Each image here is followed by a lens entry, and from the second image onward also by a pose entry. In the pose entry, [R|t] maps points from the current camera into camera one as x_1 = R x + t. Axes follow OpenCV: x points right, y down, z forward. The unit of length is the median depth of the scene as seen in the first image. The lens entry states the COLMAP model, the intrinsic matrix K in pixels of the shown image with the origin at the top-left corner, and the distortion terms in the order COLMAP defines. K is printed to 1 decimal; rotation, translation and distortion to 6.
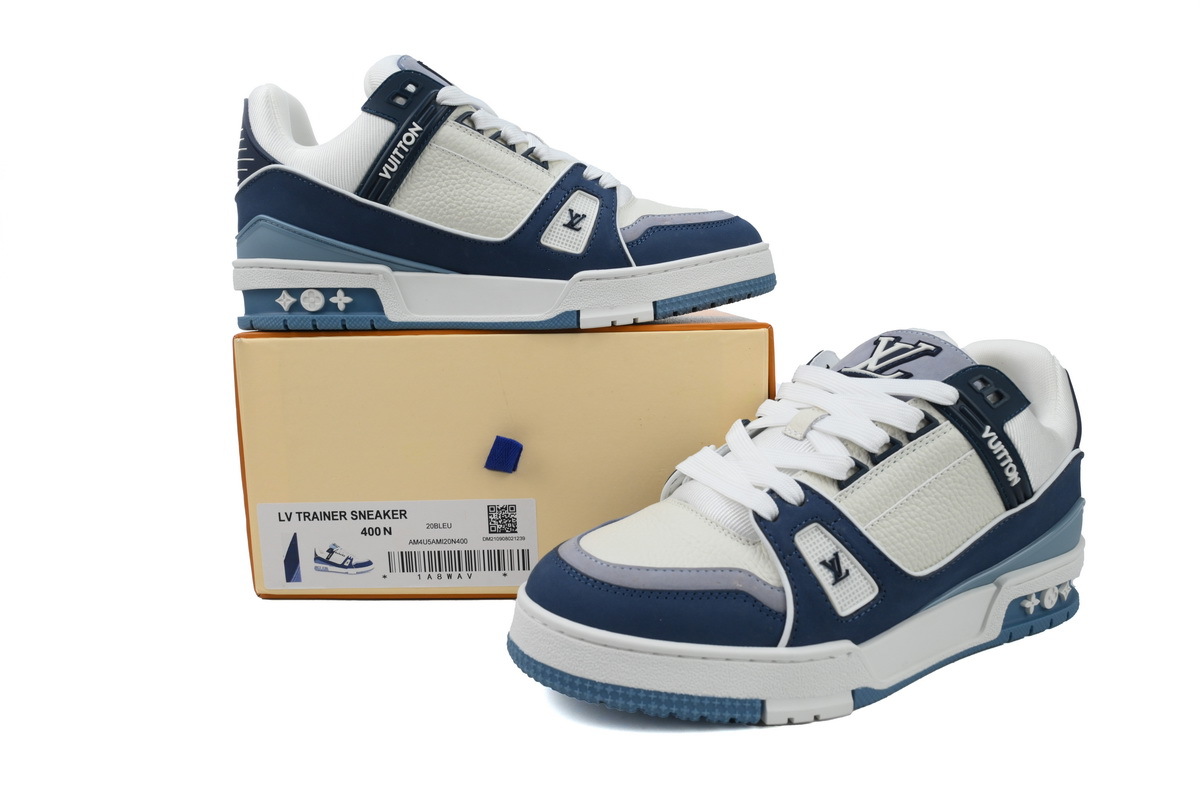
lens RADIAL K [[865.0, 0, 600.0], [0, 865.0, 400.0], [0, 0, 1]] dist [-0.038181, 0.000001]
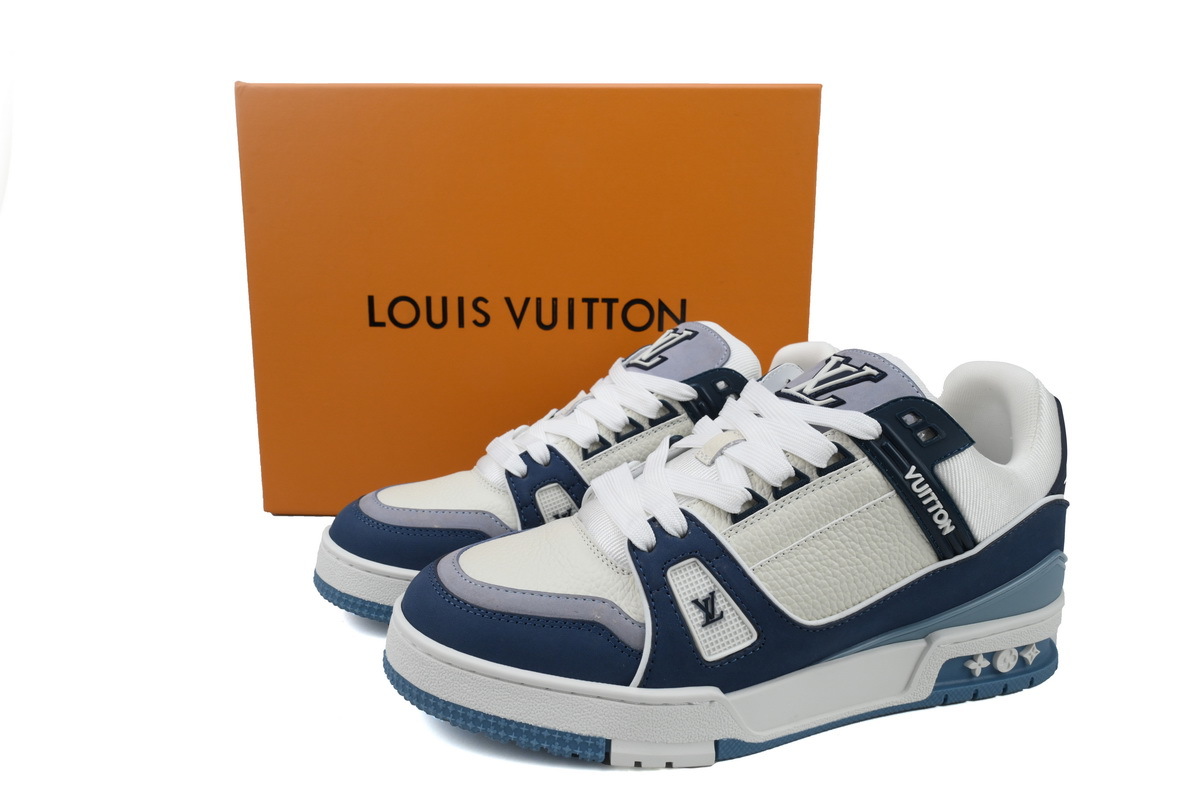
lens RADIAL K [[865.0, 0, 600.0], [0, 865.0, 400.0], [0, 0, 1]] dist [-0.038181, 0.000001]
pose [[0.980621, 0.058532, -0.186964, 0.305036], [-0.053377, 0.998046, 0.032495, -0.051289], [0.188501, -0.021885, 0.981829, 0.064797]]
